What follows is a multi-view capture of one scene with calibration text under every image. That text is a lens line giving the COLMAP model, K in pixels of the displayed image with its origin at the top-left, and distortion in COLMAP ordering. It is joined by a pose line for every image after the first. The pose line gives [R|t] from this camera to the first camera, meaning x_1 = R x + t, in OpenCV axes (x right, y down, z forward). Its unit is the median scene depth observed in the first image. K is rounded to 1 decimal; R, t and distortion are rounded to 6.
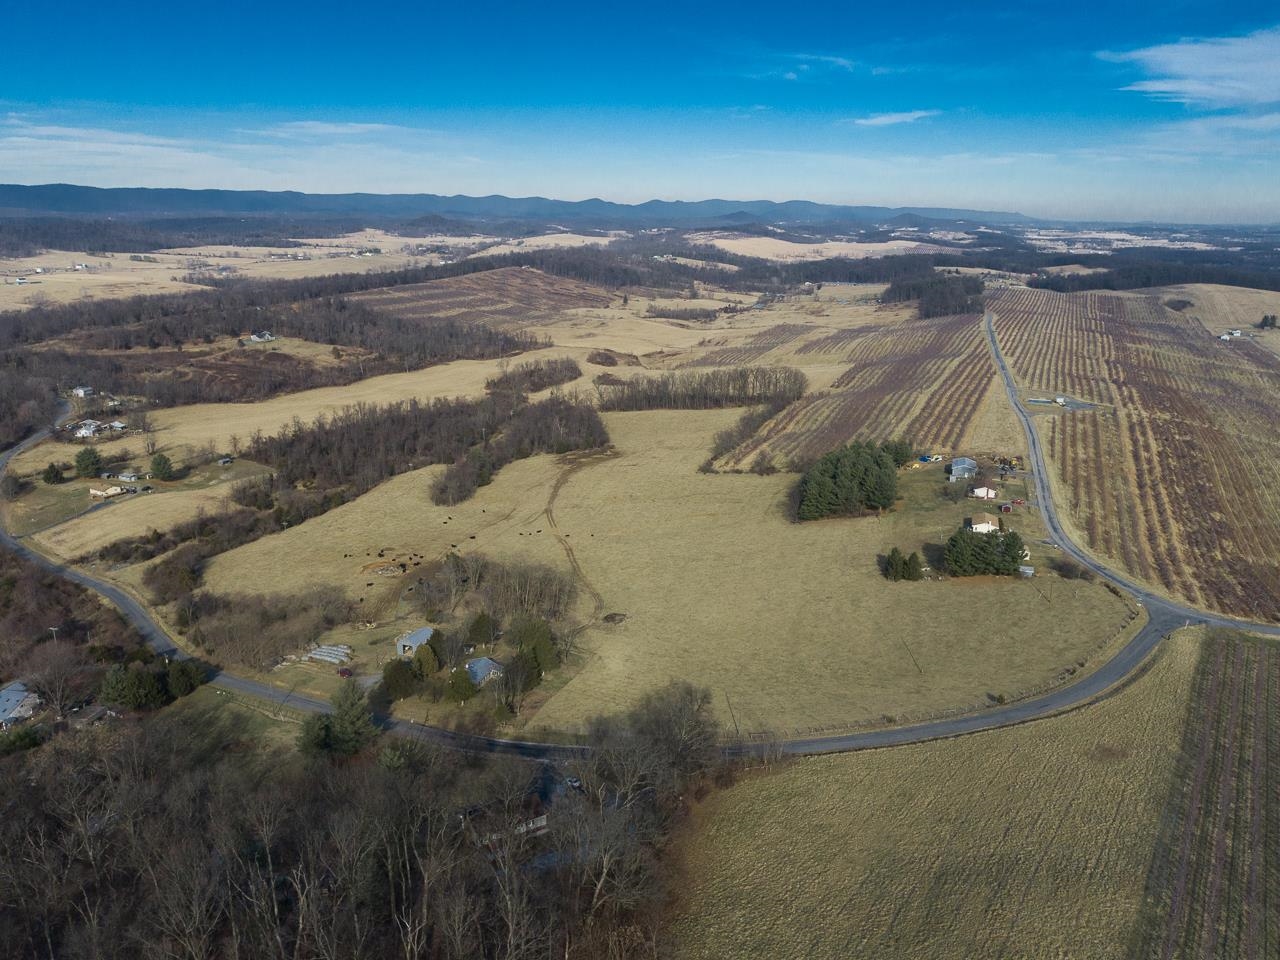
lens RADIAL K [[973.3, 0, 641.0], [0, 973.3, 482.7], [0, 0, 1]] dist [-0.019644, 0.012693]
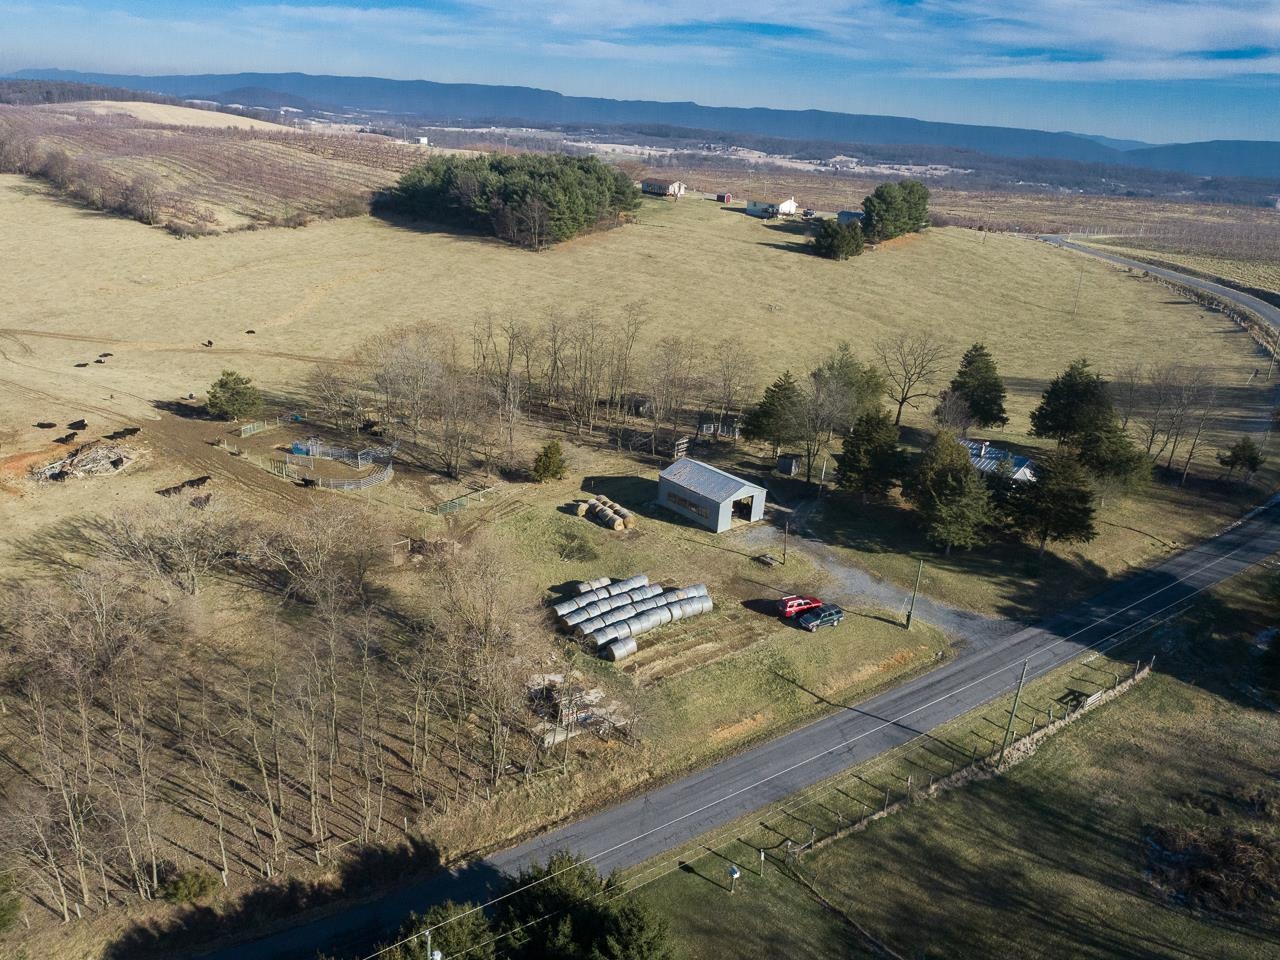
lens RADIAL K [[973.3, 0, 641.6], [0, 973.3, 473.3], [0, 0, 1]] dist [-0.019644, 0.012693]
pose [[0.428696, -0.281964, 0.858321, -0.280374], [0.171433, 0.958177, 0.229144, 0.030559], [-0.887035, 0.048911, 0.459105, 0.412389]]
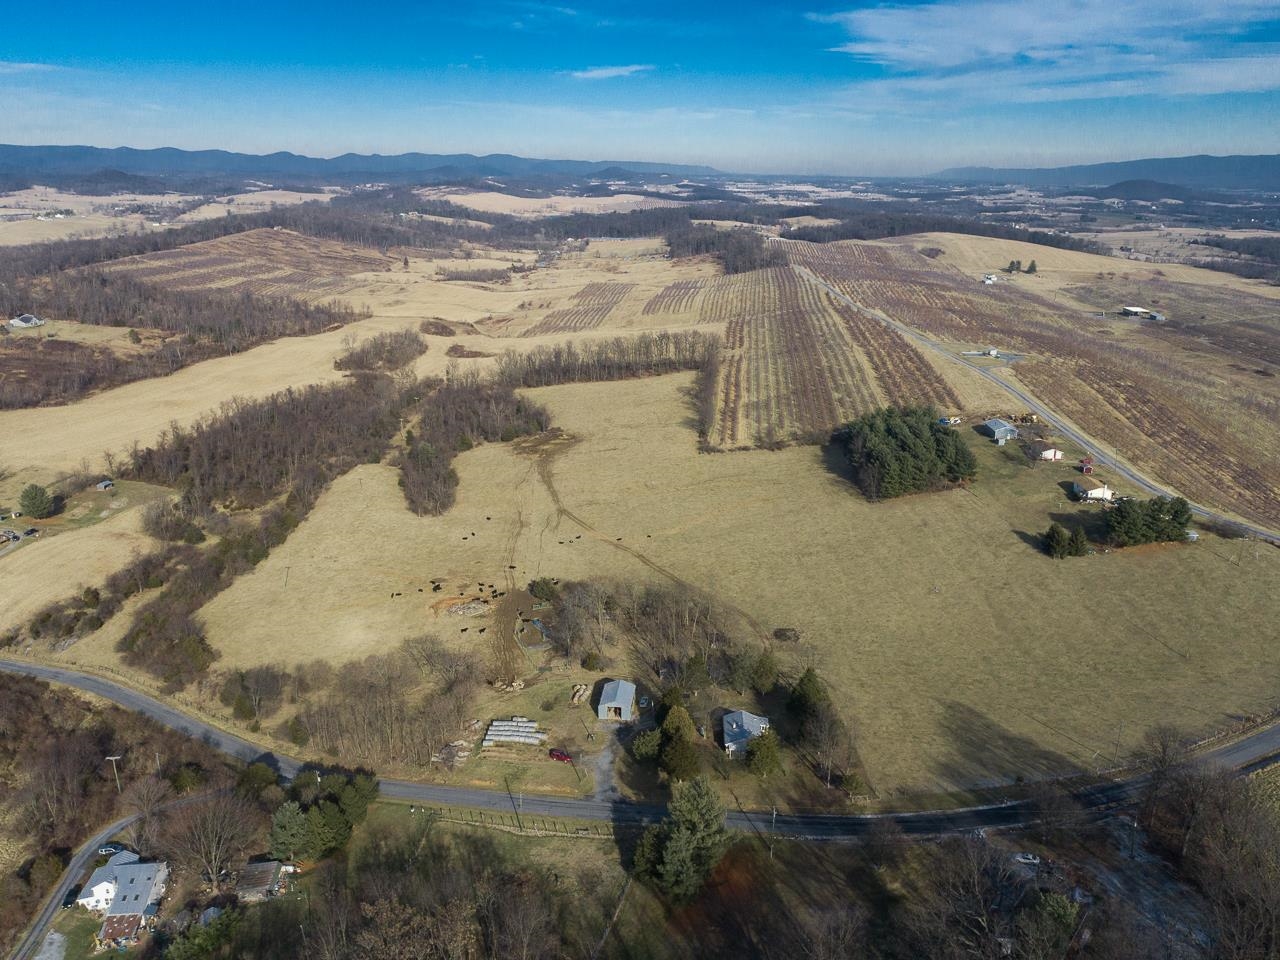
lens RADIAL K [[973.3, 0, 641.4], [0, 973.3, 477.9], [0, 0, 1]] dist [-0.019644, 0.012693]
pose [[0.956593, -0.088019, 0.277816, -0.205491], [0.077076, 0.995766, 0.050092, -0.030155], [-0.281049, -0.026505, 0.959327, 0.103796]]
